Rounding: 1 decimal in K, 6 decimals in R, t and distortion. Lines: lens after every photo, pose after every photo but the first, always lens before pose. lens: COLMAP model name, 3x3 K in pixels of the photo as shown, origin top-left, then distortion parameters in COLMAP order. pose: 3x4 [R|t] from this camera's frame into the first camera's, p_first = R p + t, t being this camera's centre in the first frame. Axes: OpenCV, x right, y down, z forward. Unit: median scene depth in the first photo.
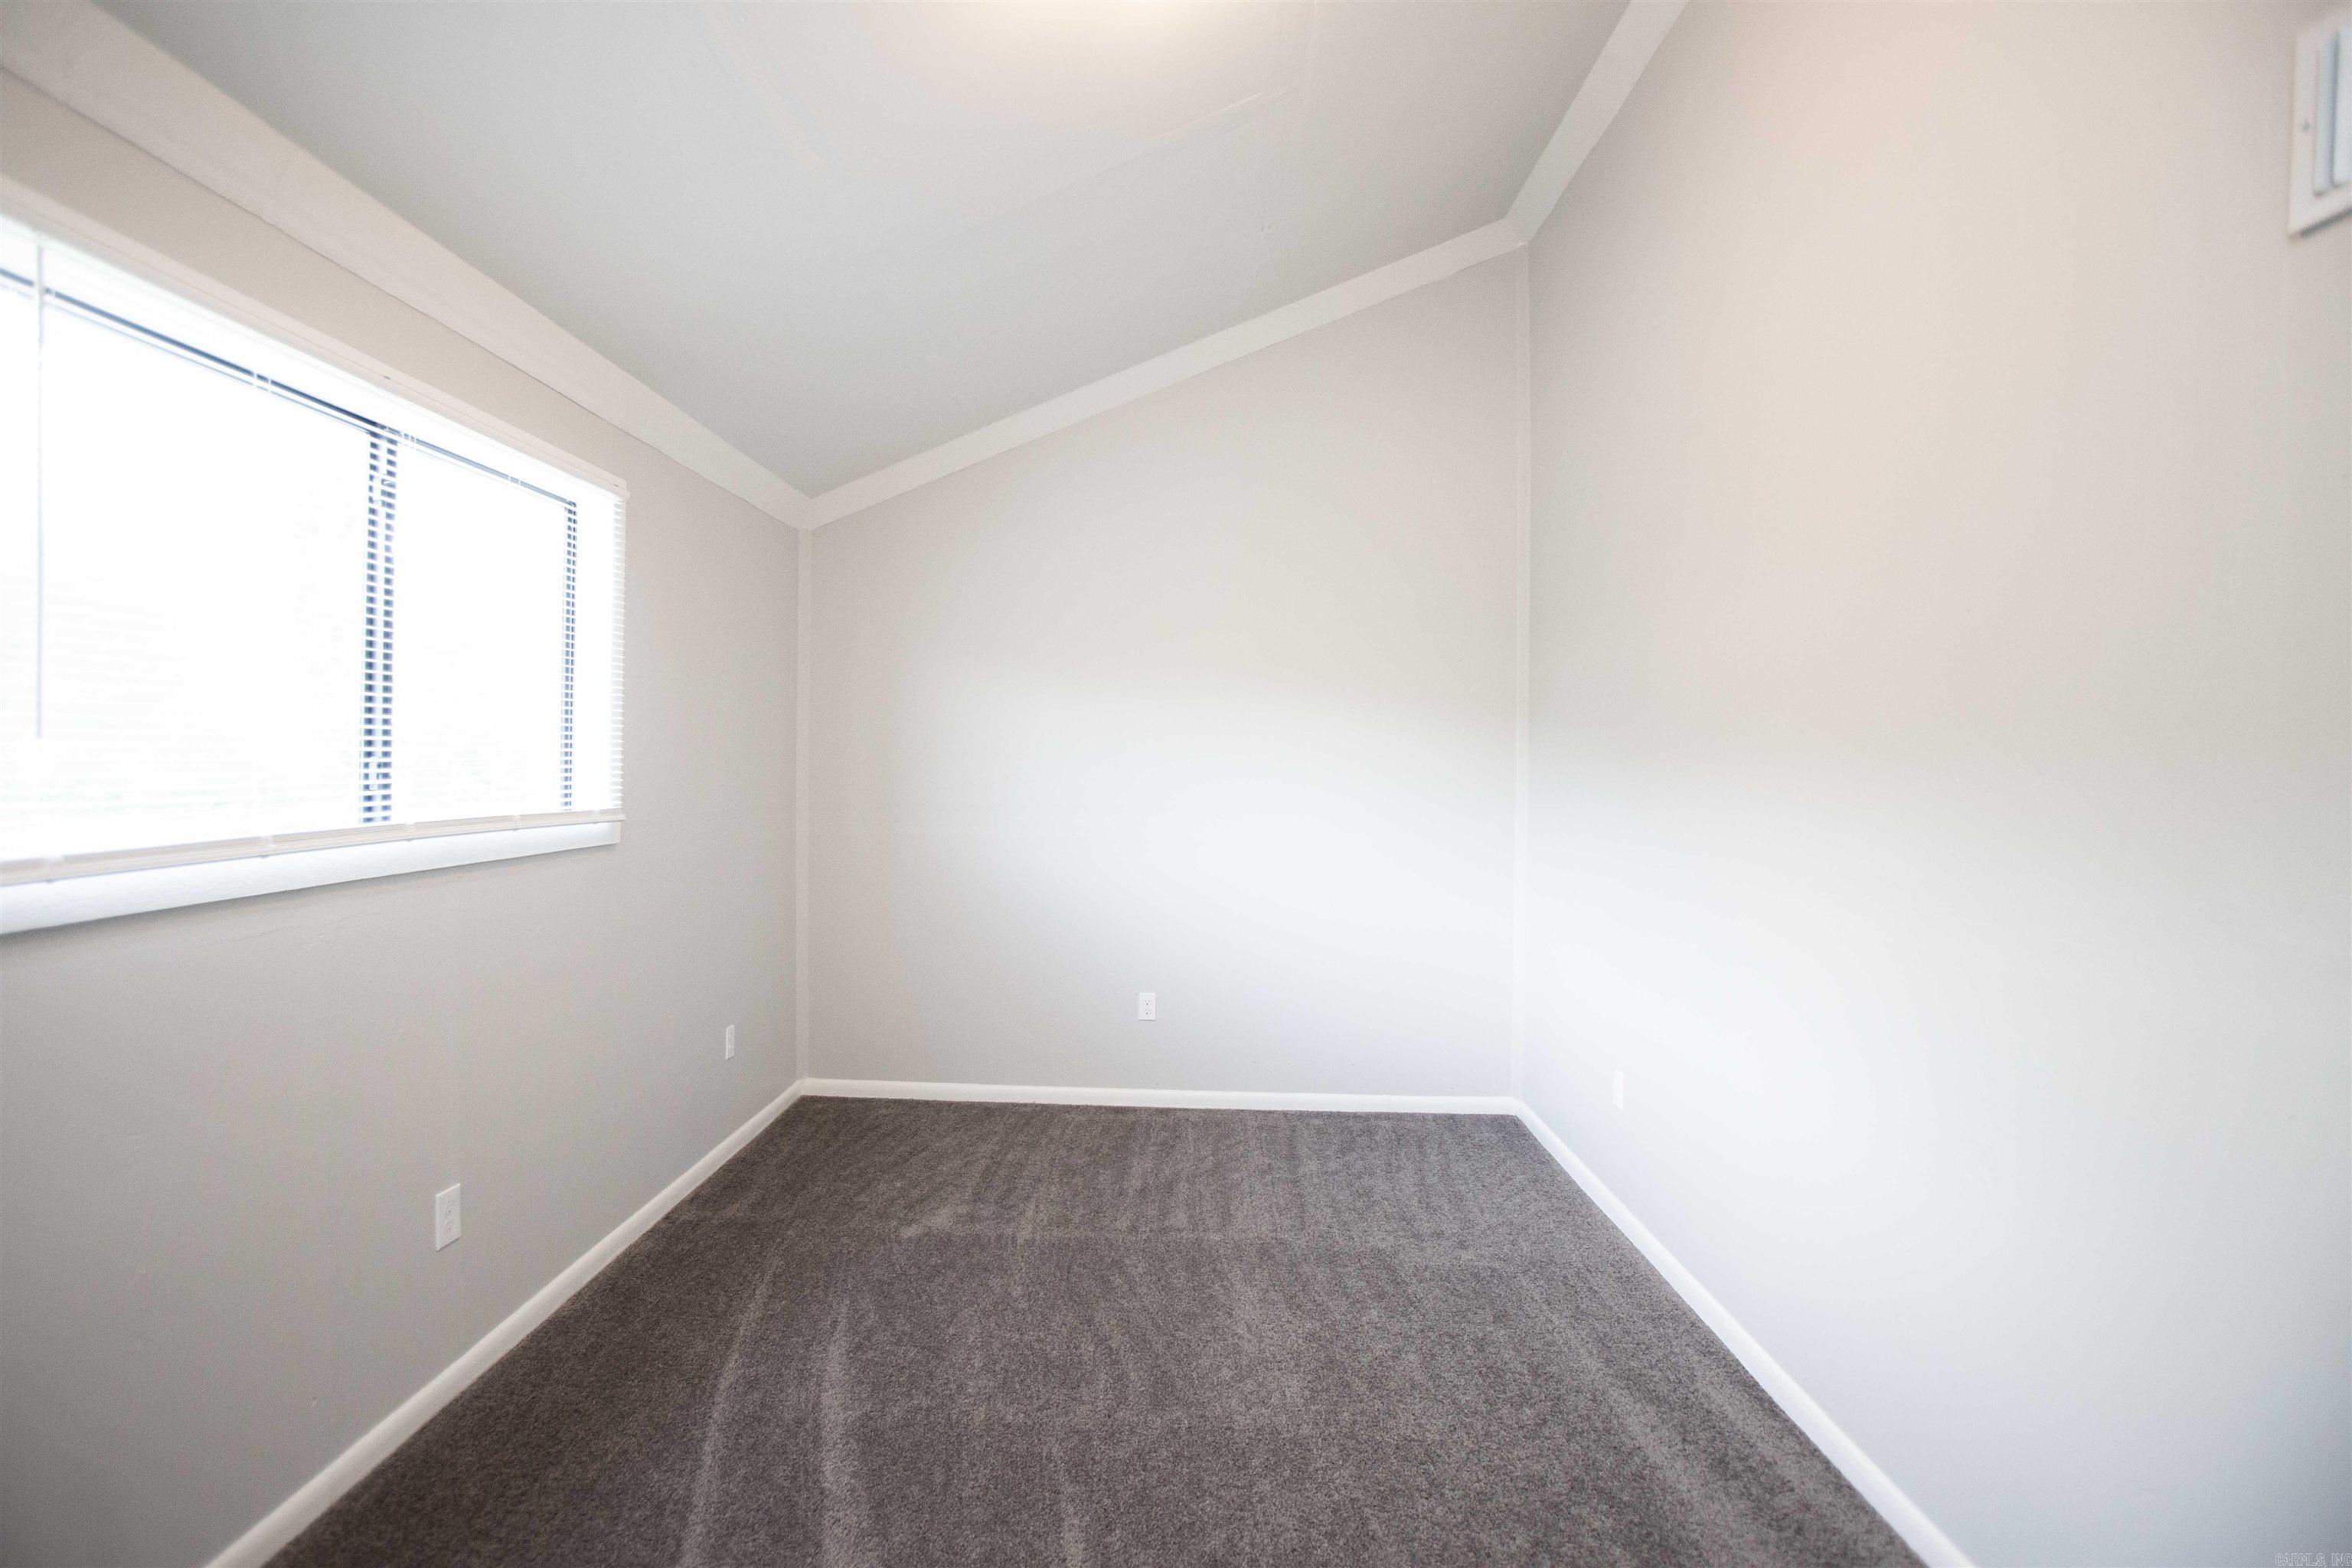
lens RADIAL K [[1176.7, 0, 1141.9], [0, 1176.7, 760.3], [0, 0, 1]] dist [-0.074239, 0.039860]
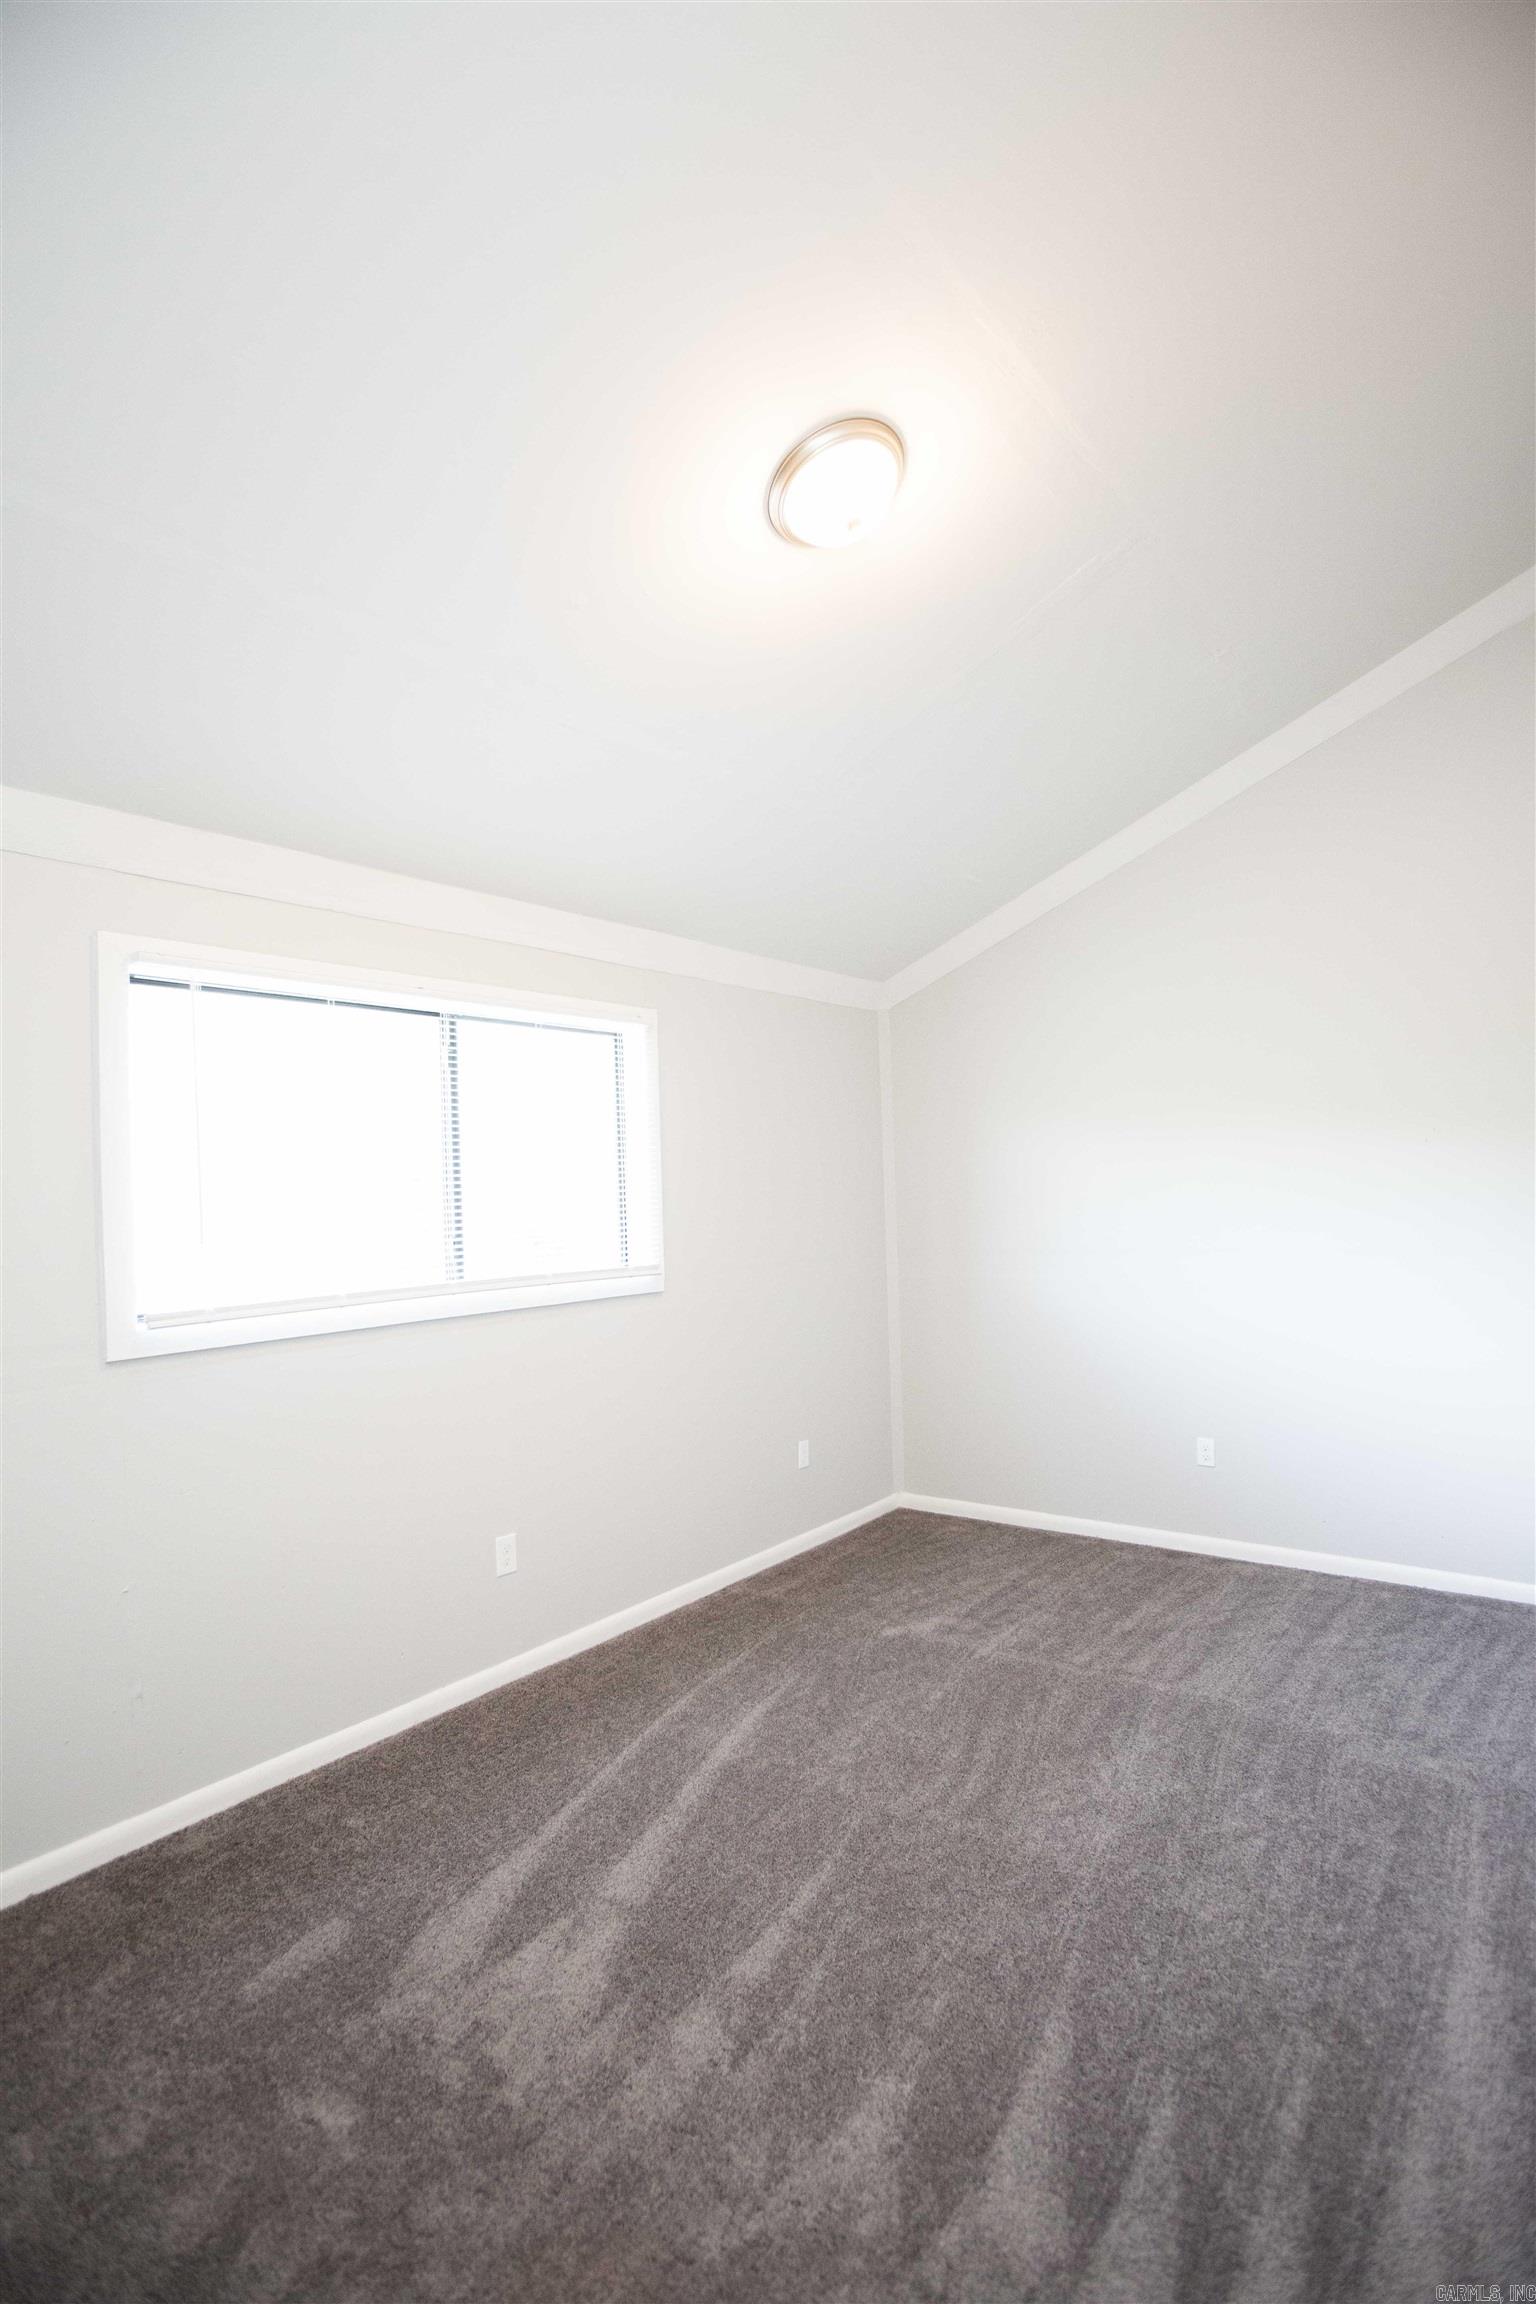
lens RADIAL K [[1152.7, 0, 751.5], [0, 1152.7, 1183.2], [0, 0, 1]] dist [-0.074239, 0.039860]
pose [[0.816427, -0.044405, -0.575740, 0.345007], [0.042459, 0.998956, -0.016838, -0.021023], [0.575886, -0.010698, 0.817460, 0.008528]]
